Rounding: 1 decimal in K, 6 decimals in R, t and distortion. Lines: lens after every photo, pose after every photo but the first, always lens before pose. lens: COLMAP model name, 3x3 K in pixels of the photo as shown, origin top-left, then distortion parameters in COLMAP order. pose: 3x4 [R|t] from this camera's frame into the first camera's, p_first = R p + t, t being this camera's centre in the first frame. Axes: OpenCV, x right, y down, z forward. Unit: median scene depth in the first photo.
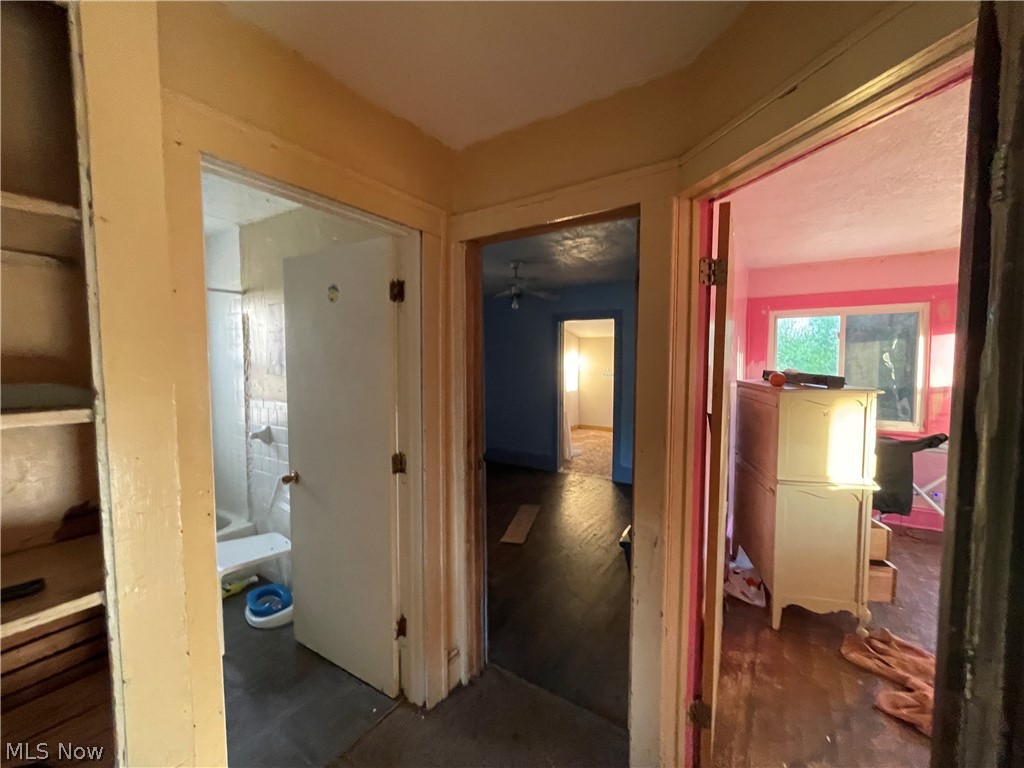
lens RADIAL K [[417.2, 0, 515.0], [0, 417.2, 384.6], [0, 0, 1]] dist [0.003912, -0.000161]
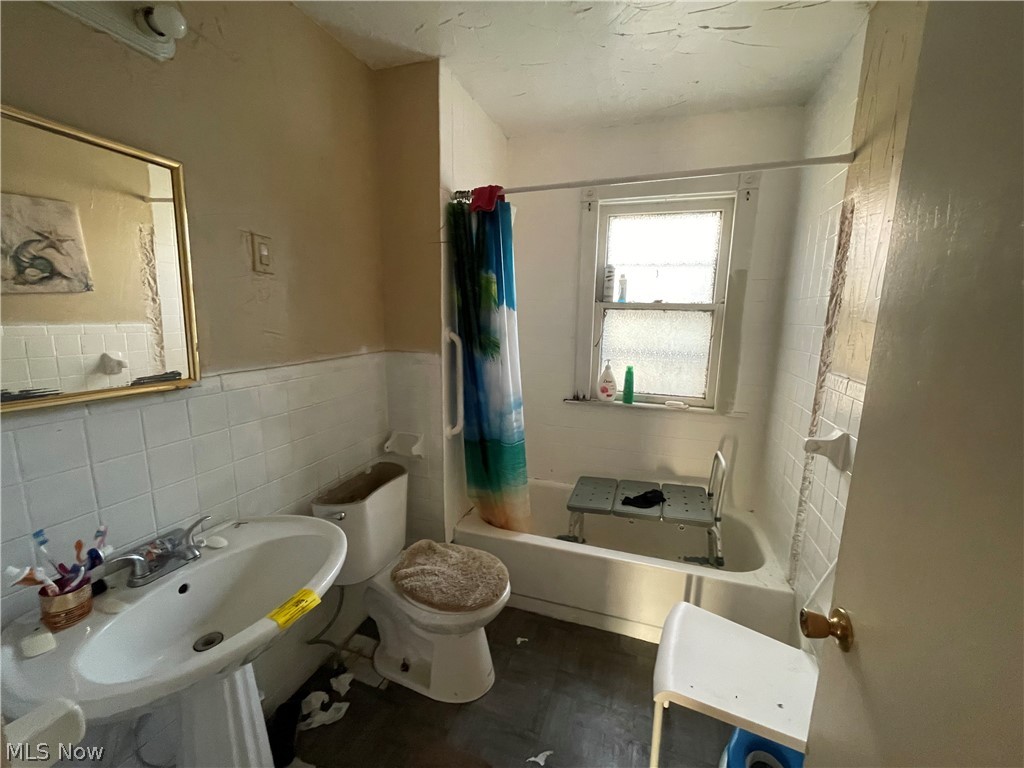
lens RADIAL K [[417.2, 0, 512.8], [0, 417.2, 384.2], [0, 0, 1]] dist [0.003912, -0.000161]
pose [[0.238447, 0.173383, -0.955553, -0.226332], [-0.067649, 0.984509, 0.161756, -0.008260], [0.968797, 0.026072, 0.246482, 0.491857]]
